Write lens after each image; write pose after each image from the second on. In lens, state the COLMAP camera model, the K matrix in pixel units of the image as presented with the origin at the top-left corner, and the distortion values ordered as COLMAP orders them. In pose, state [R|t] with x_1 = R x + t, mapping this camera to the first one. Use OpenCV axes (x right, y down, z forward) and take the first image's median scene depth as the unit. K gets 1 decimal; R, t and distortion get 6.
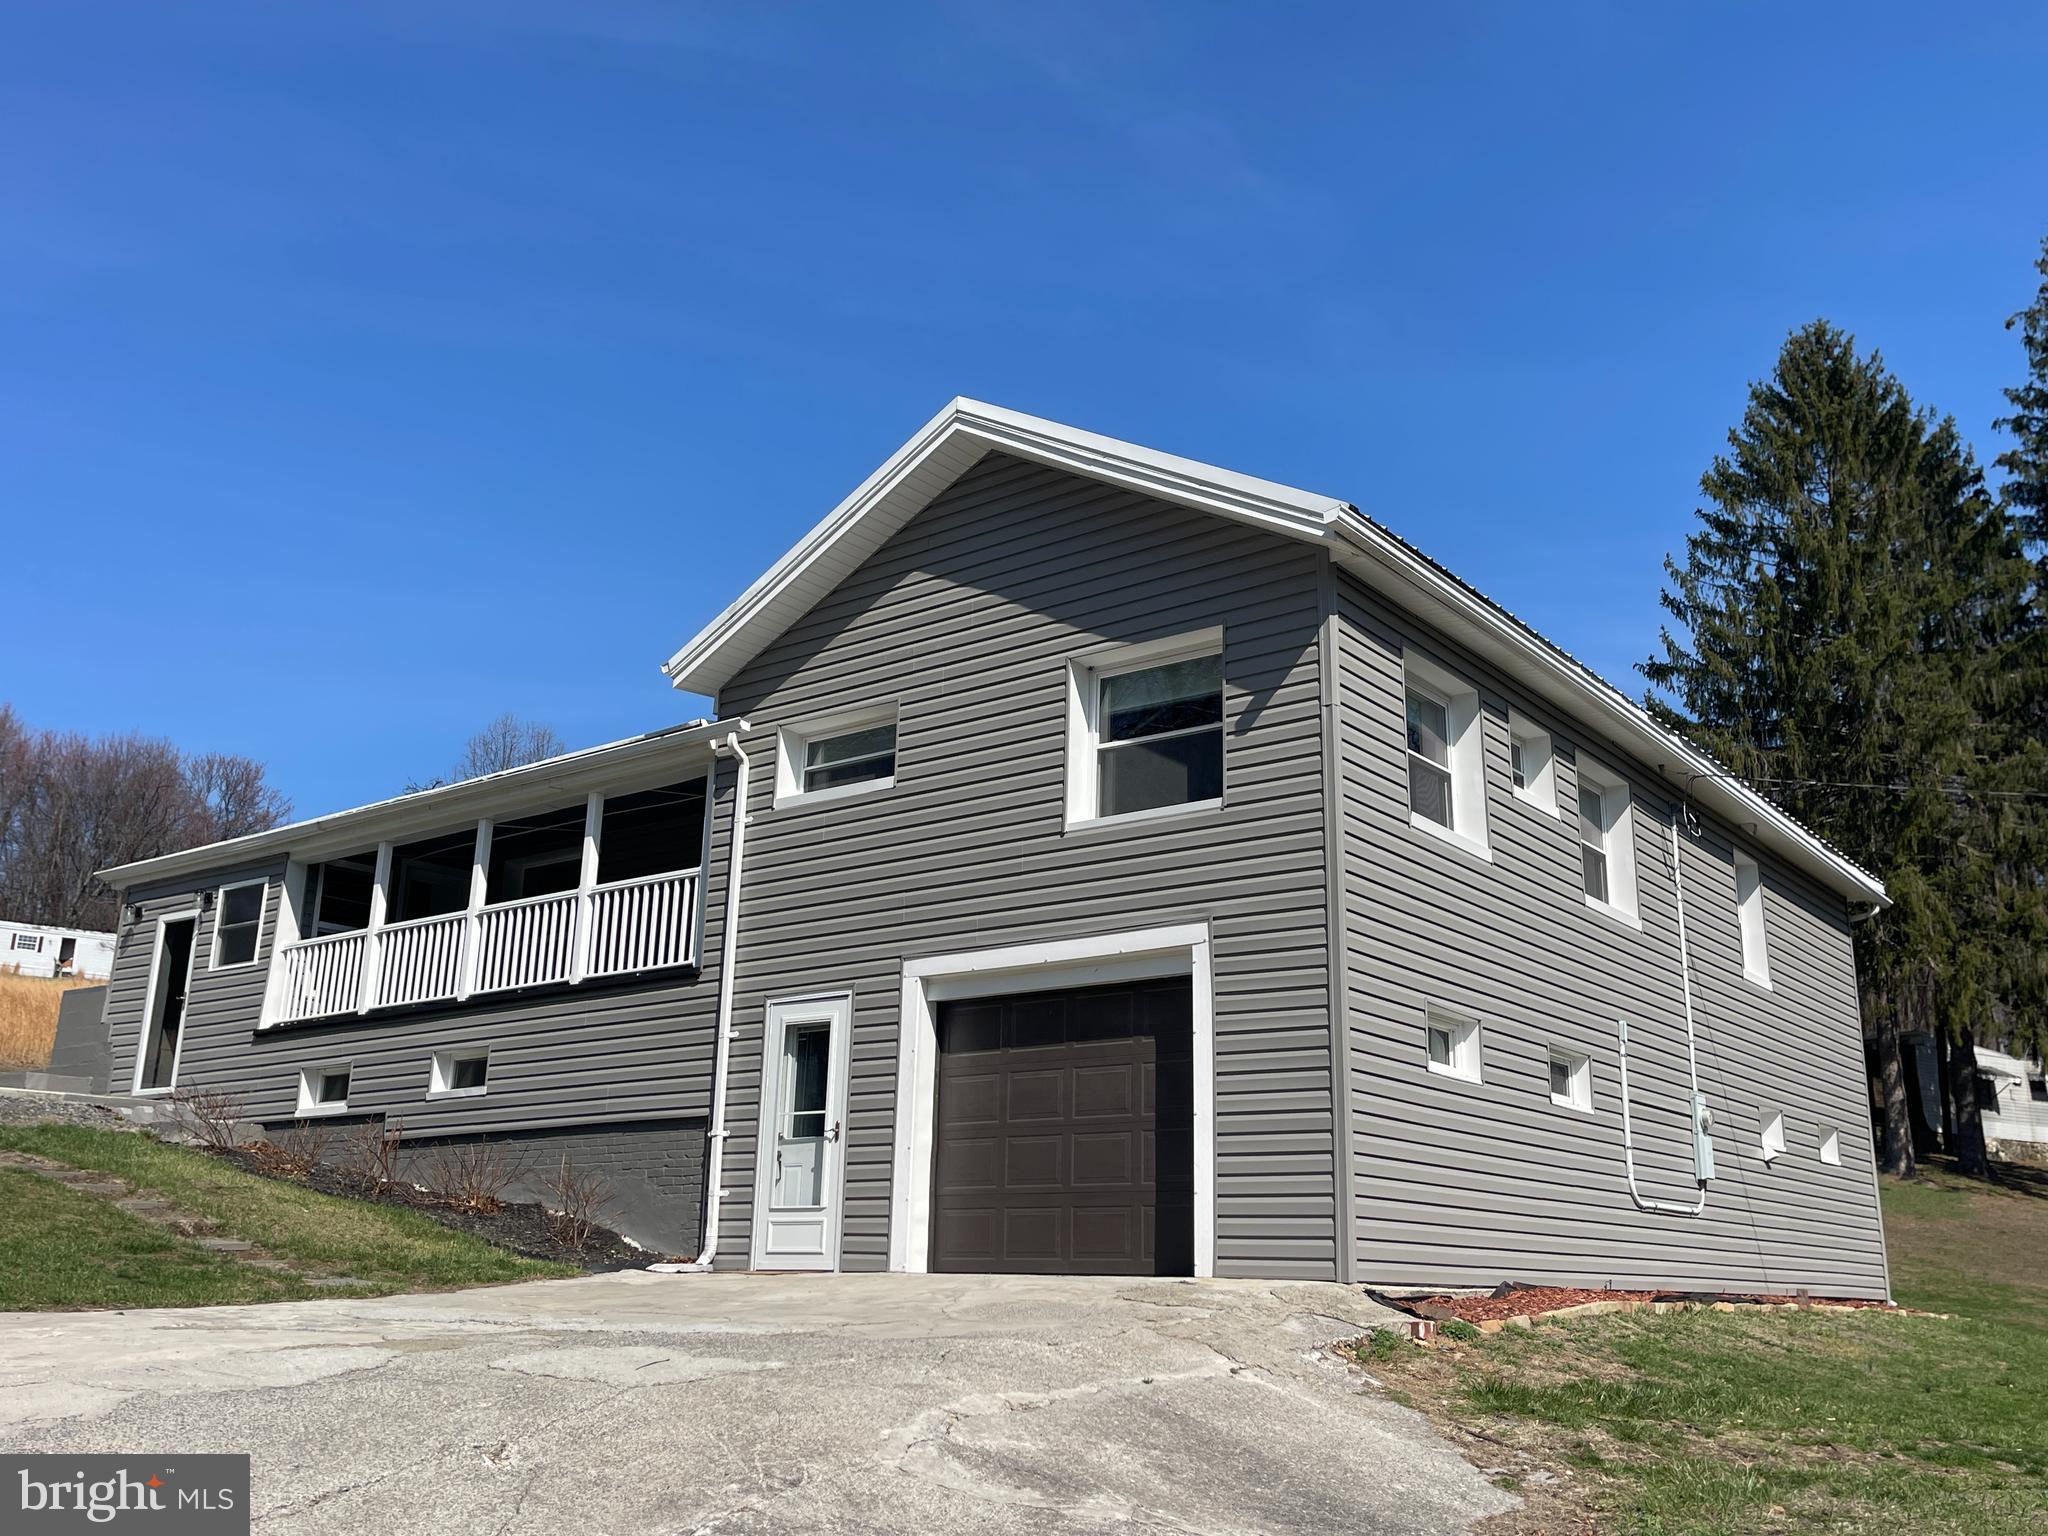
lens RADIAL K [[1781.4, 0, 1040.3], [0, 1781.4, 768.0], [0, 0, 1]] dist [0.056460, -0.024148]
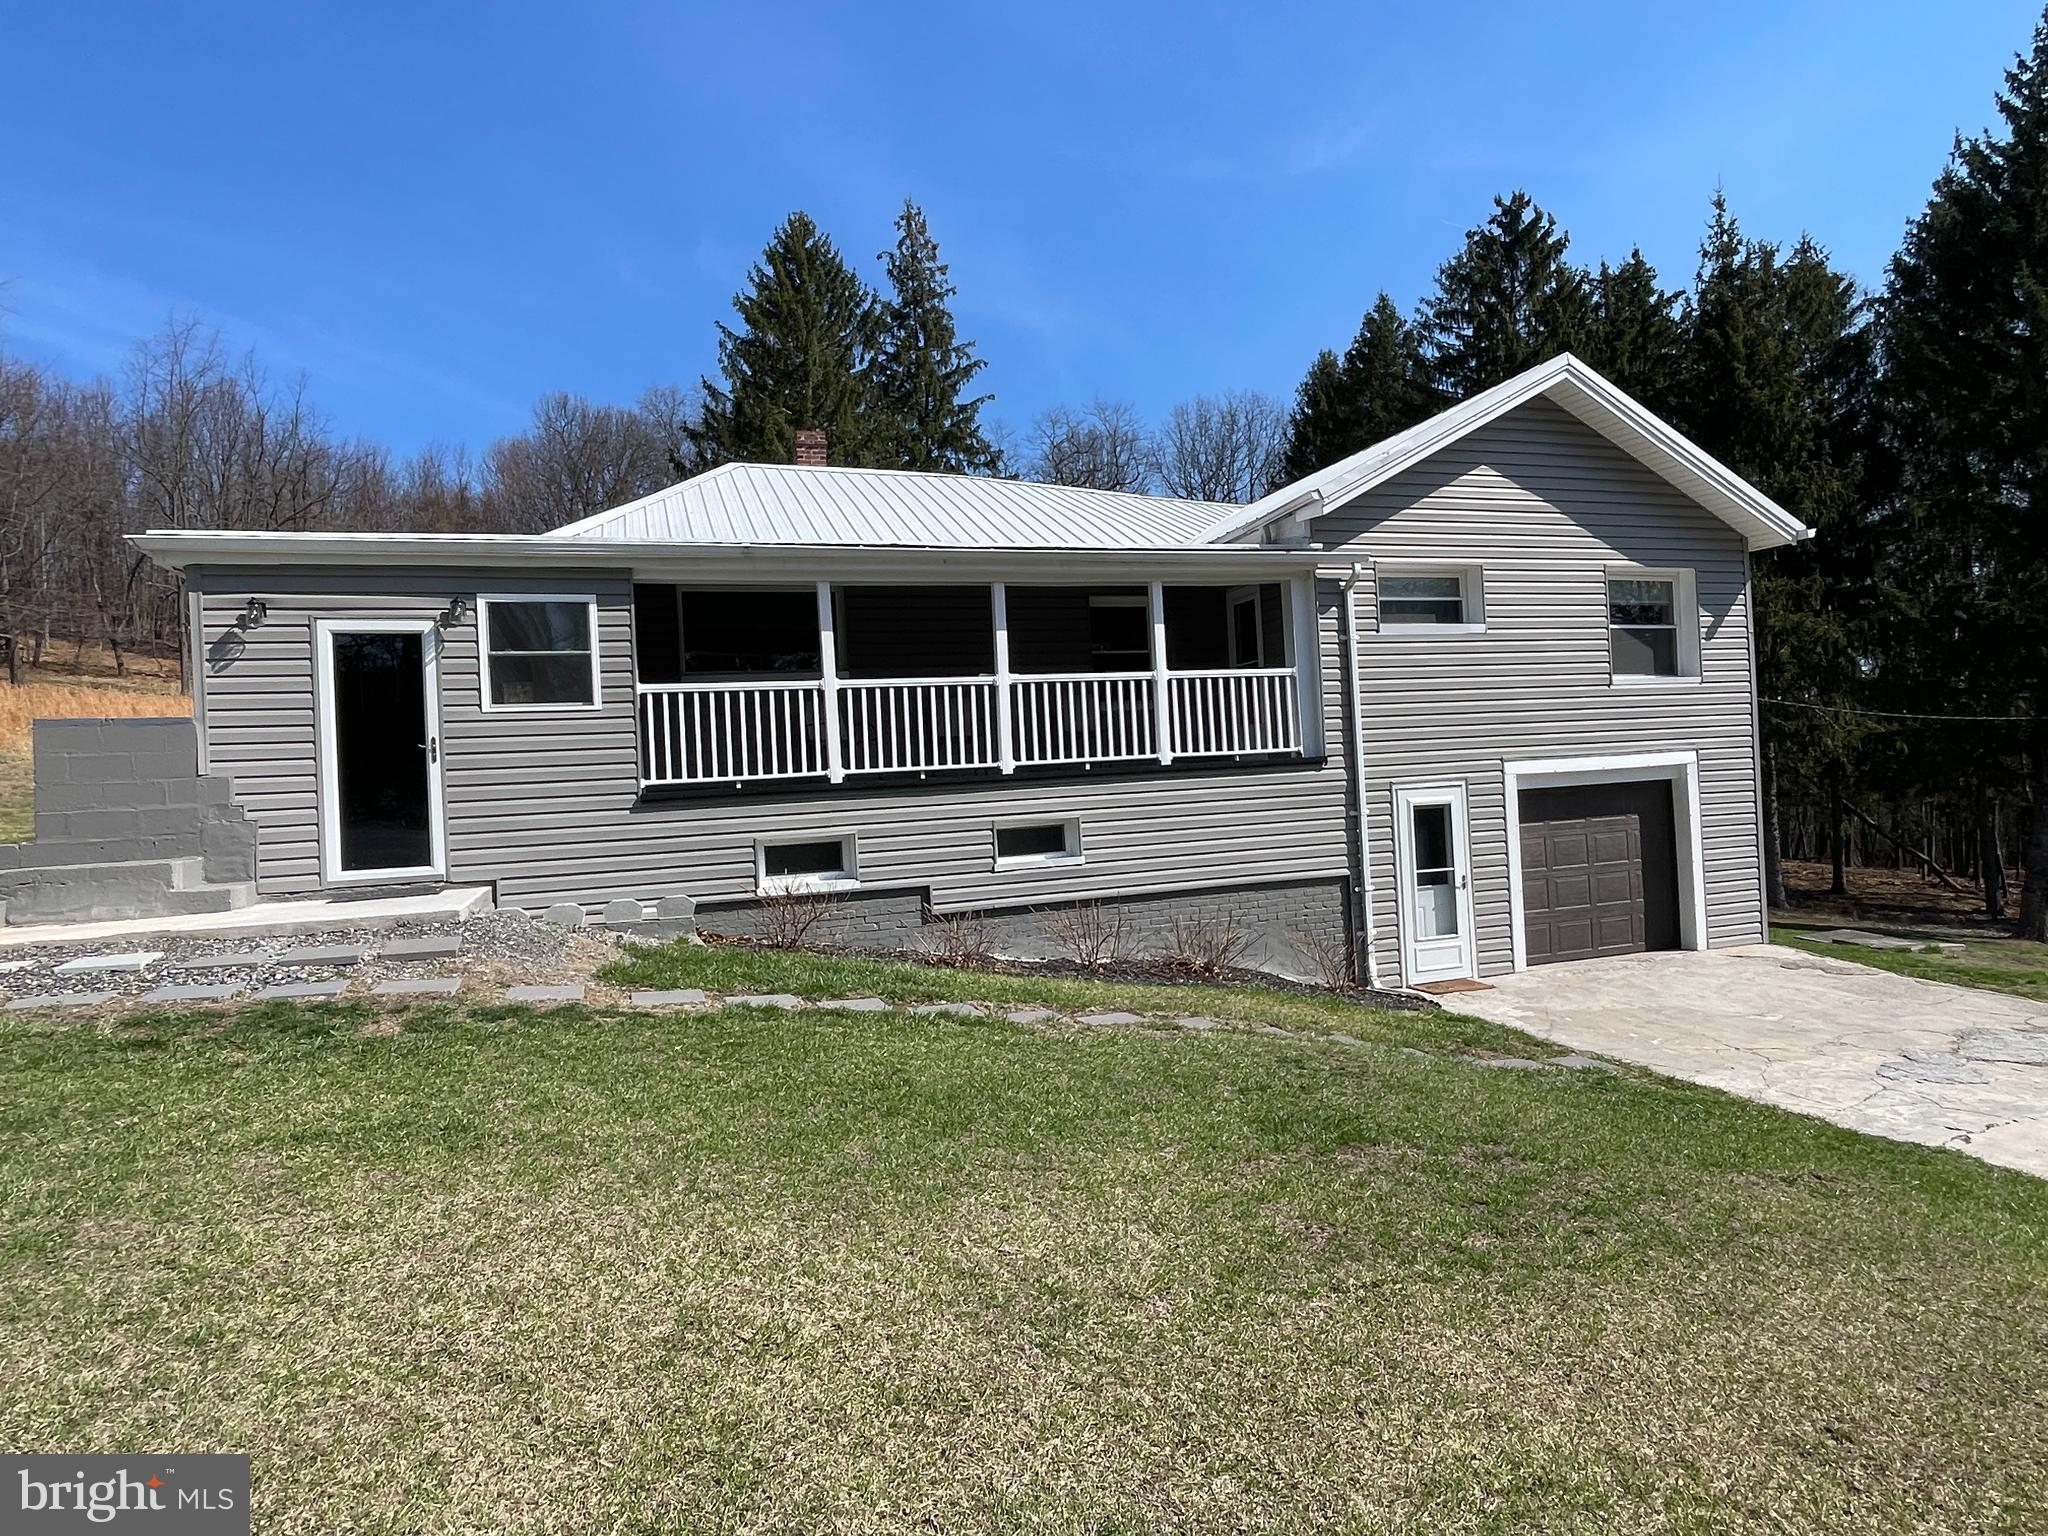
lens RADIAL K [[1213.2, 0, 1024.4], [0, 1213.2, 782.6], [0, 0, 1]] dist [-0.005294, -0.007874]
pose [[0.557422, -0.042123, 0.829160, -1.016186], [-0.170682, 0.971565, 0.164103, 0.028963], [-0.812495, -0.232997, 0.534382, 0.738878]]
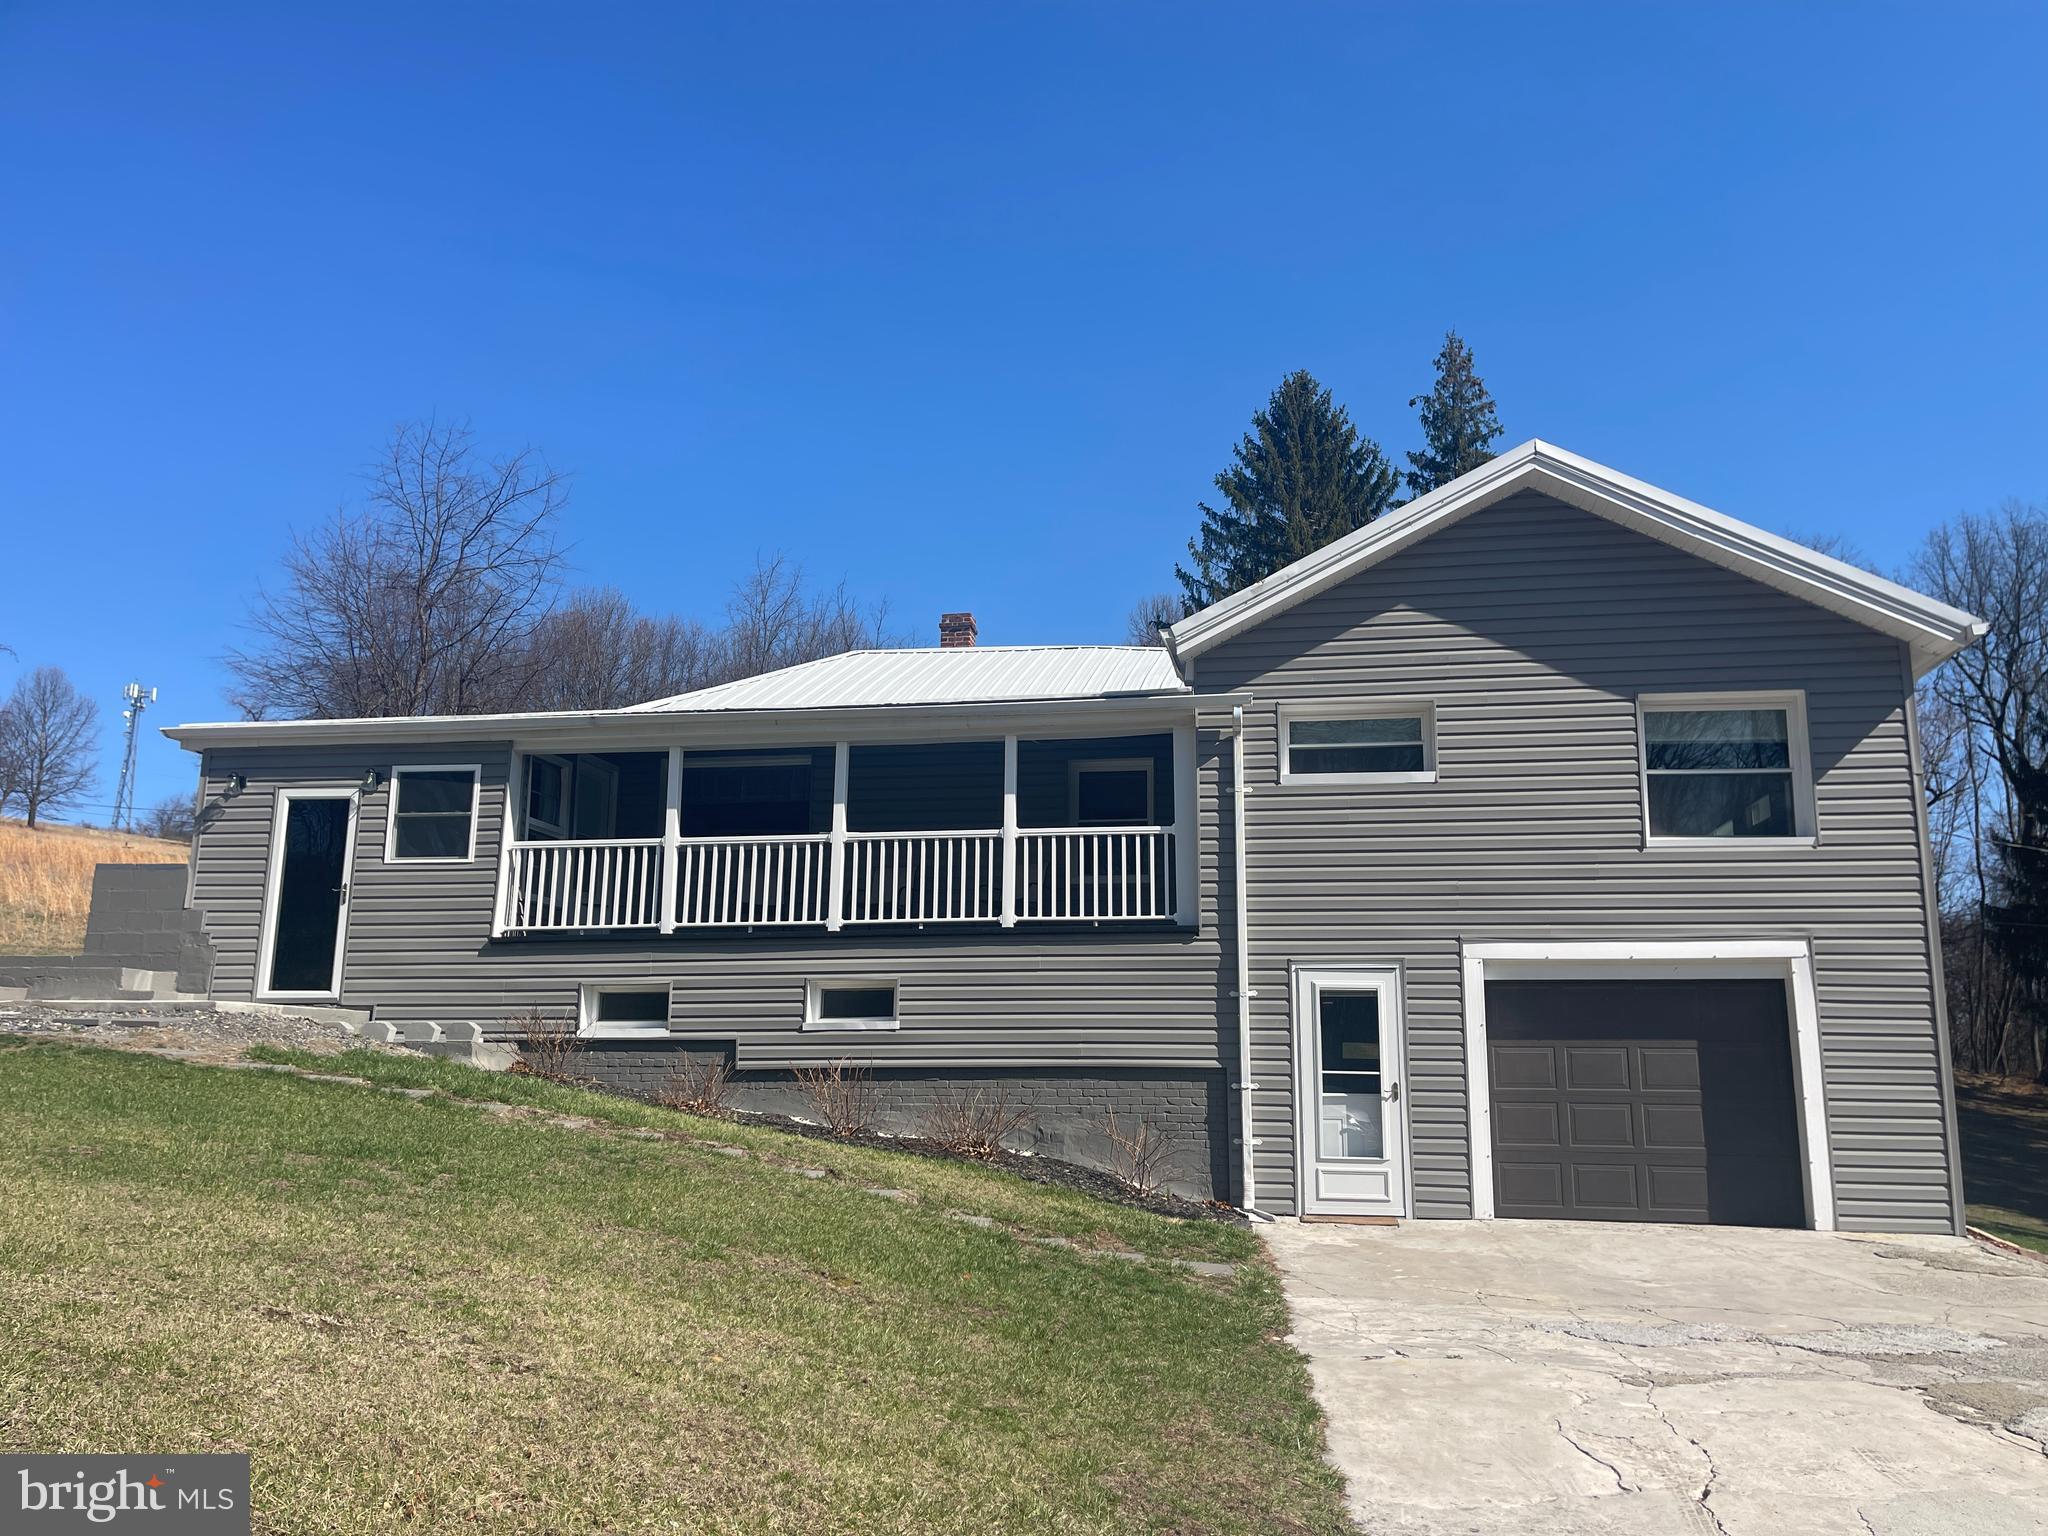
lens RADIAL K [[1541.2, 0, 1039.6], [0, 1541.2, 778.4], [0, 0, 1]] dist [0.048261, -0.027060]
pose [[0.886428, 0.081638, 0.455610, -0.712849], [-0.122776, 0.990534, 0.061383, -0.019724], [-0.446286, -0.110349, 0.888061, 0.248977]]
